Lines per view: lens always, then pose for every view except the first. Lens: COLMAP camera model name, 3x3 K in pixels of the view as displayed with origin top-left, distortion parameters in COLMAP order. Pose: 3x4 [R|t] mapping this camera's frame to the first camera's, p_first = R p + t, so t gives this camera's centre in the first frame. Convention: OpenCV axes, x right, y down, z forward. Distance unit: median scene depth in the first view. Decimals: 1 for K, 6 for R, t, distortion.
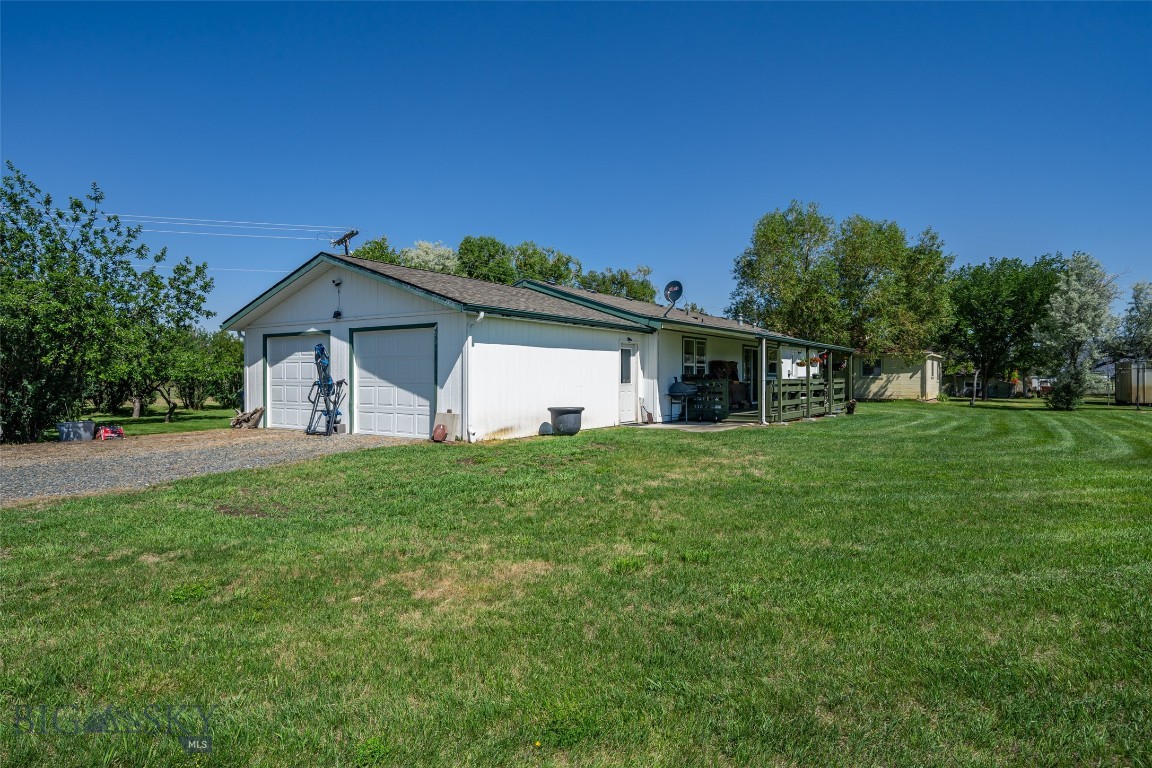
lens RADIAL K [[636.7, 0, 577.5], [0, 636.7, 376.1], [0, 0, 1]] dist [-0.001907, 0.000454]
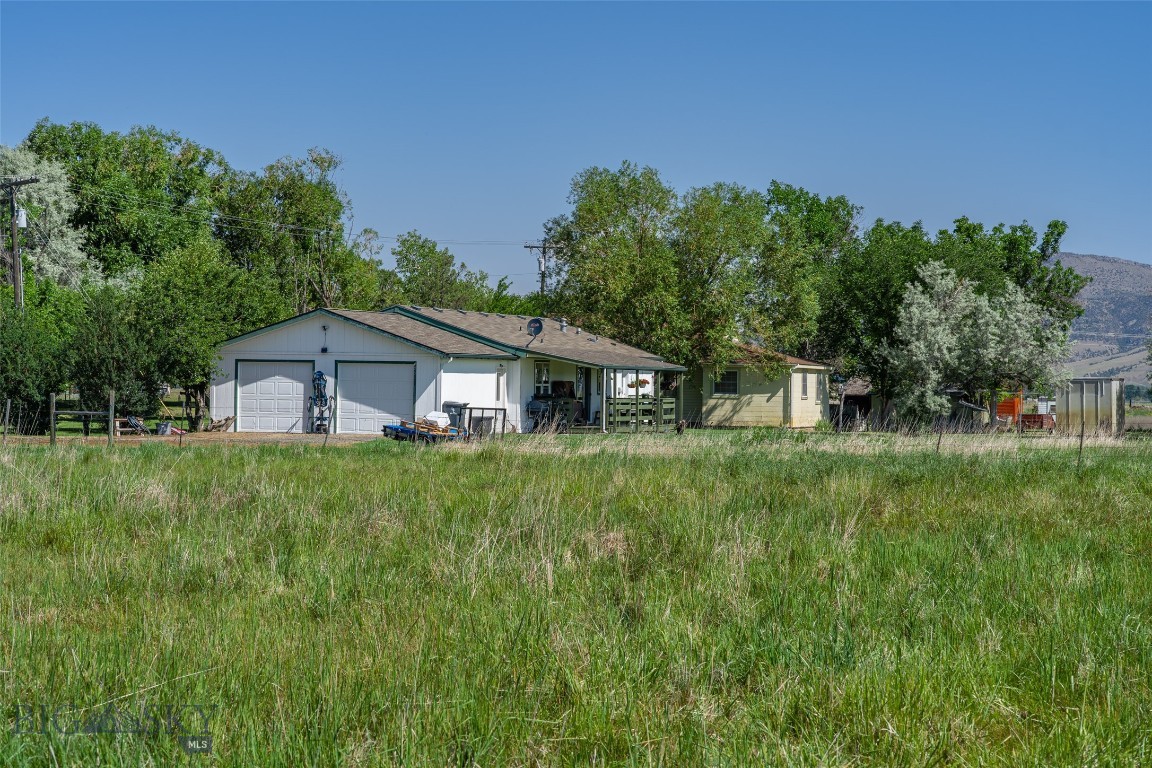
lens RADIAL K [[2833.2, 0, 576.1], [0, 2833.2, 383.4], [0, 0, 1]] dist [-0.082450, 0.000000]
pose [[0.950722, 0.014287, 0.309717, -1.117997], [-0.015762, 0.999873, 0.002261, -0.028209], [-0.309645, -0.007031, 0.950826, -3.226628]]
